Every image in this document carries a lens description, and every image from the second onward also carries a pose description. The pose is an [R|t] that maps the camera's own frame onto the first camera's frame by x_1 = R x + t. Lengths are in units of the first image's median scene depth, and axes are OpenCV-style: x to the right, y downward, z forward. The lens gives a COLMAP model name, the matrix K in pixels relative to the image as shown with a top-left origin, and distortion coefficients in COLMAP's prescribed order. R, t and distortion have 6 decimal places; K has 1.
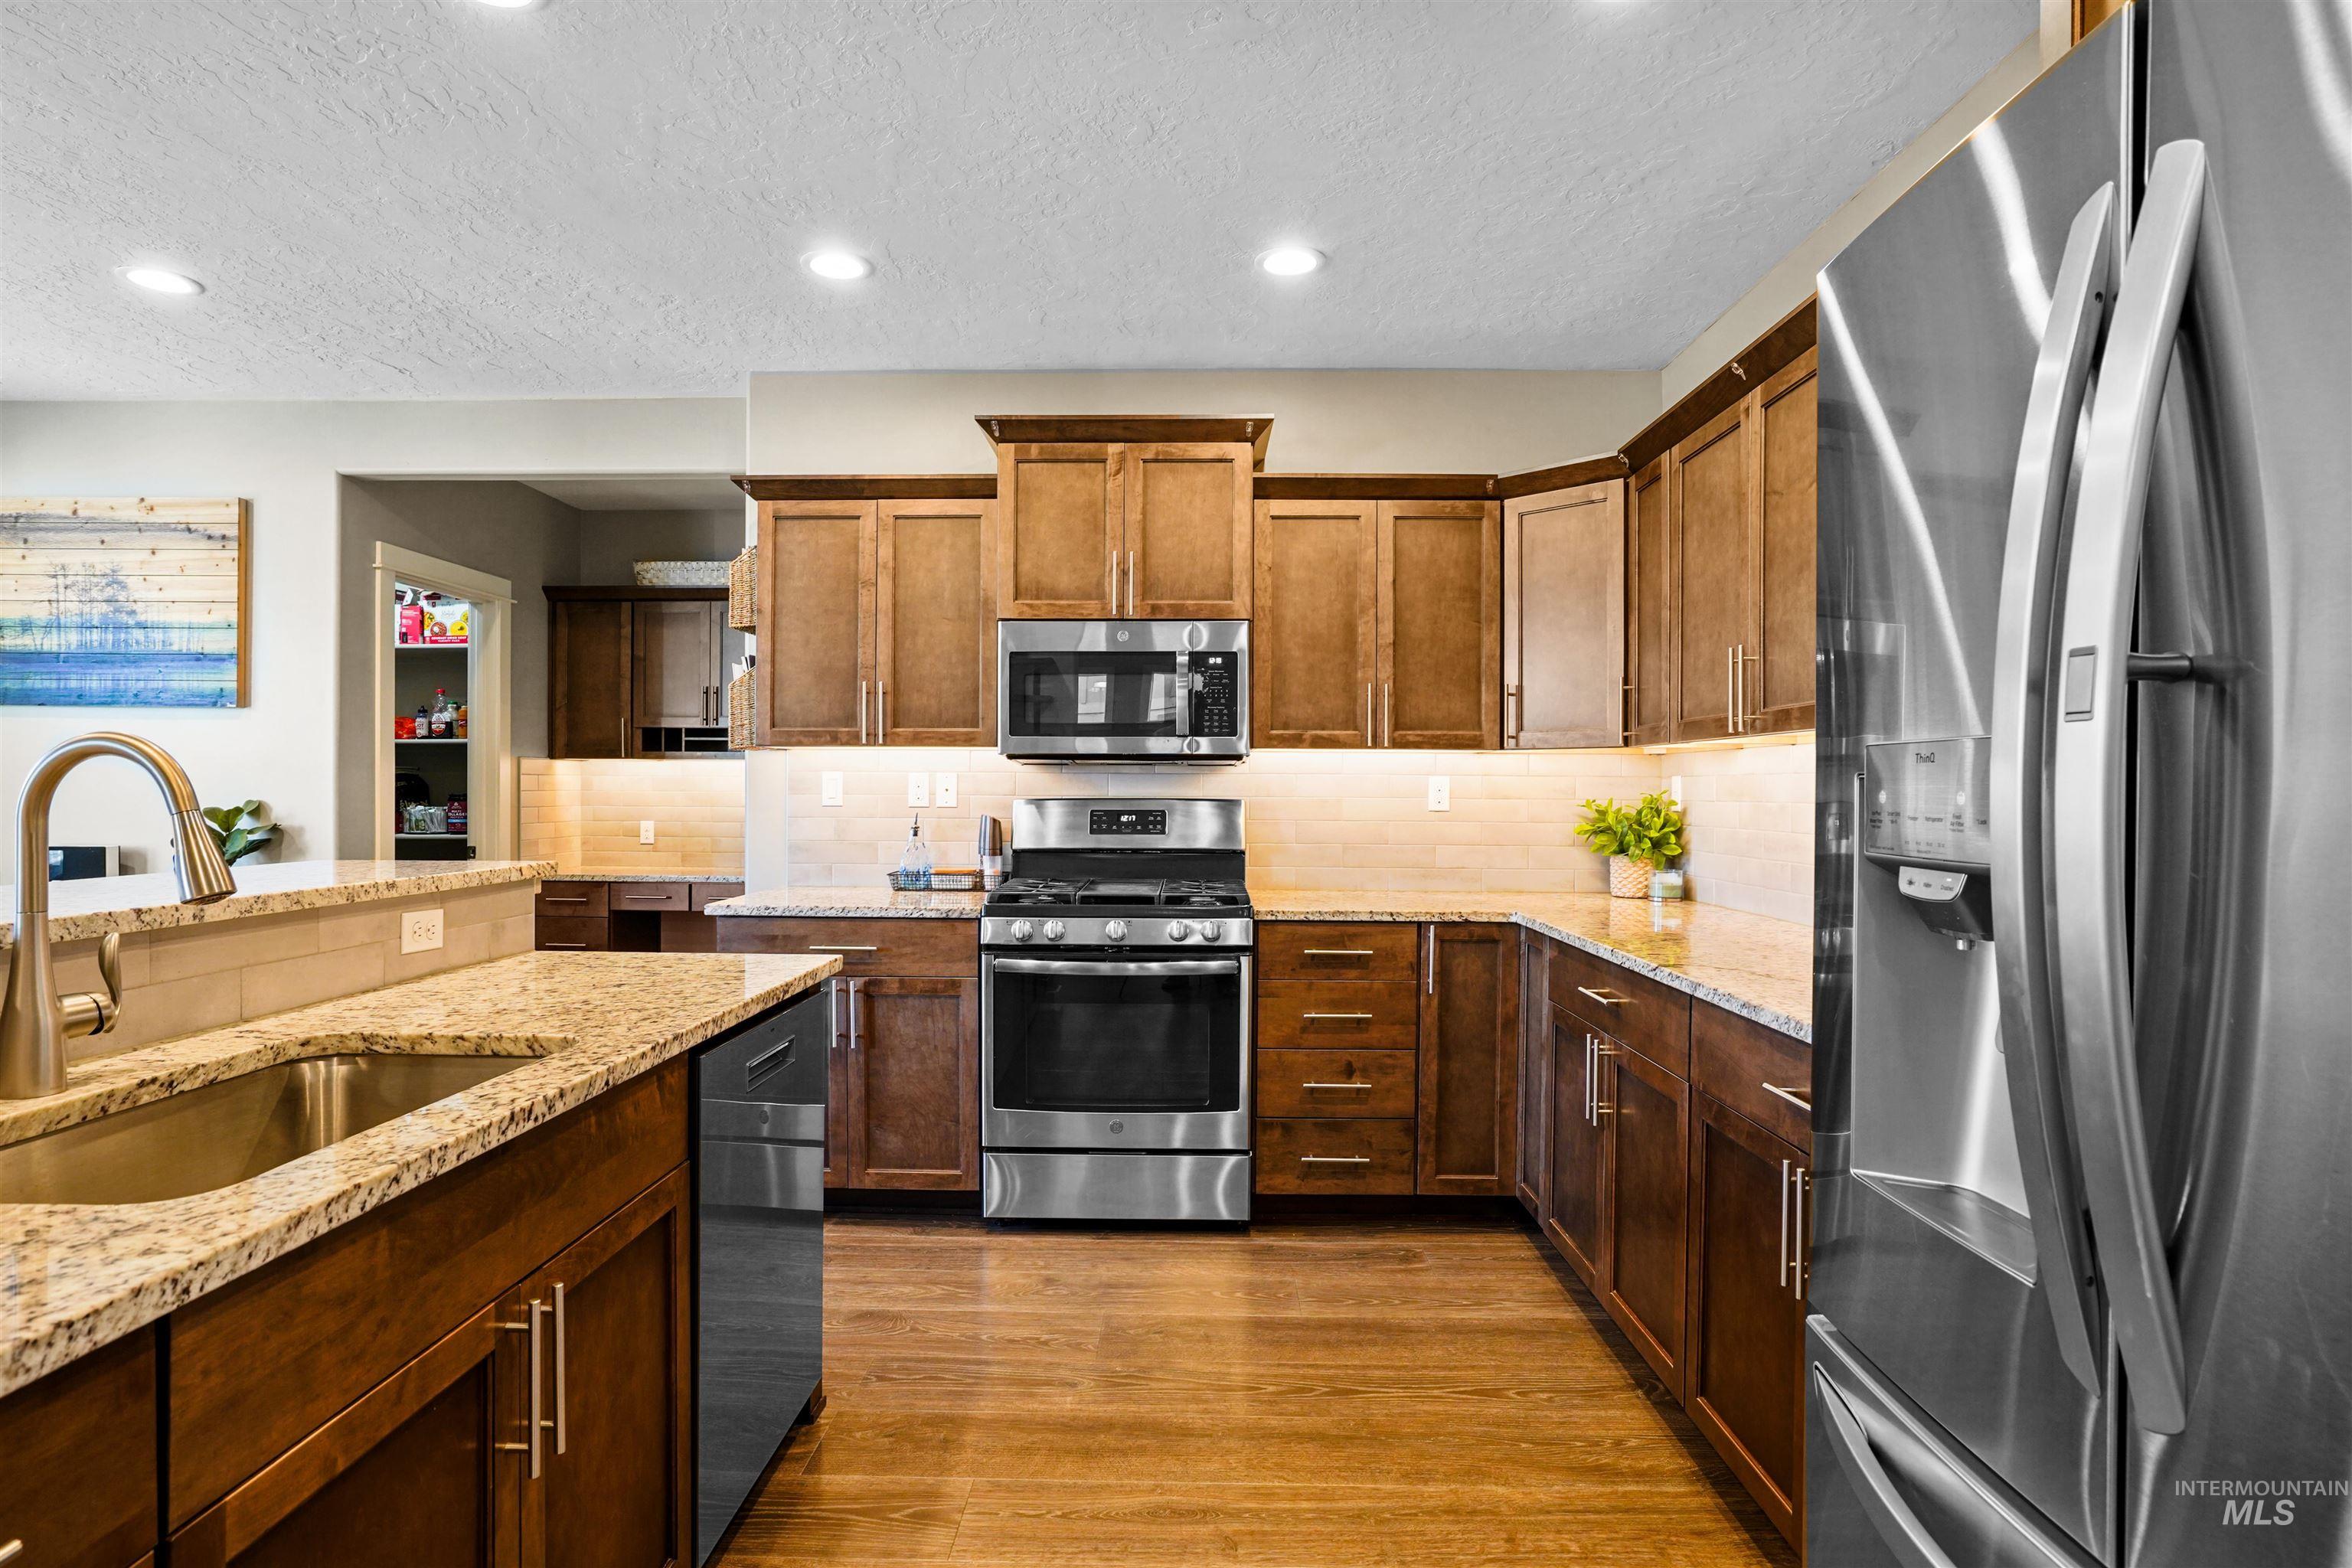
lens RADIAL K [[1224.6, 0, 1167.9], [0, 1224.6, 795.1], [0, 0, 1]] dist [-0.045038, 0.024566]
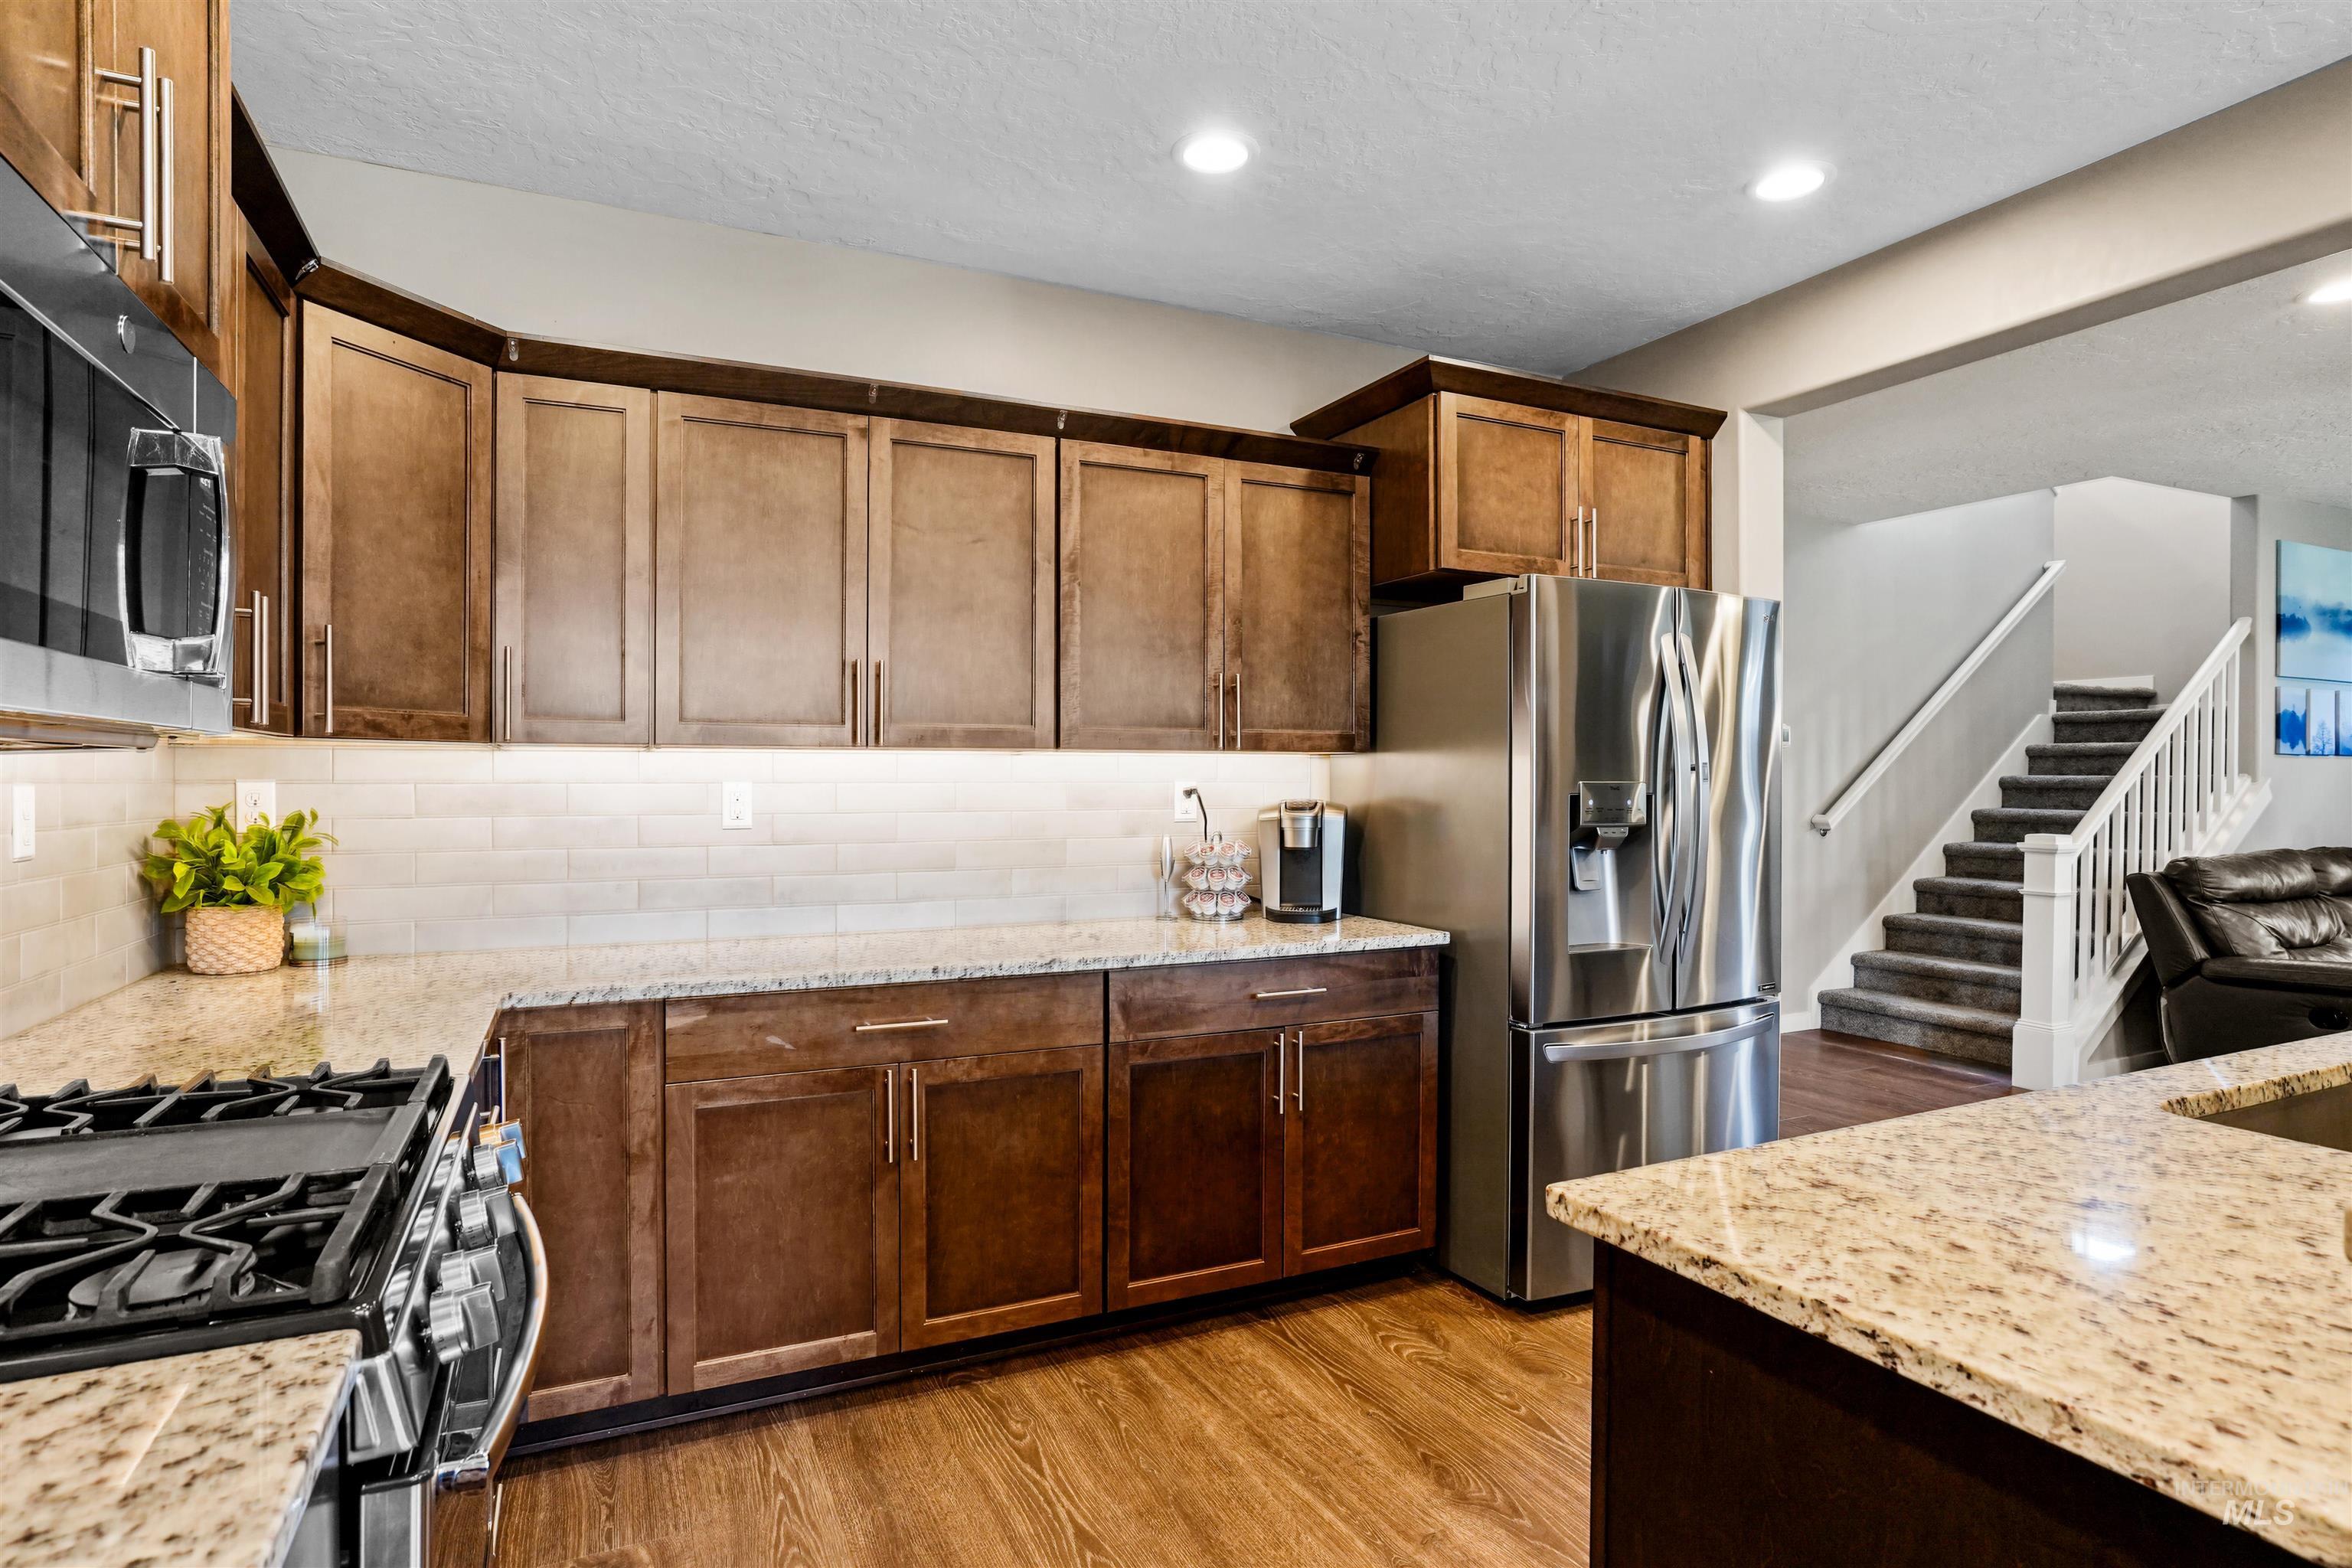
lens RADIAL K [[1224.6, 0, 1172.3], [0, 1224.6, 792.1], [0, 0, 1]] dist [-0.045038, 0.024566]
pose [[-0.445153, -0.013247, 0.895357, -0.421624], [0.002409, 0.999869, 0.015991, -0.020113], [-0.895451, 0.009276, -0.445063, 0.906429]]
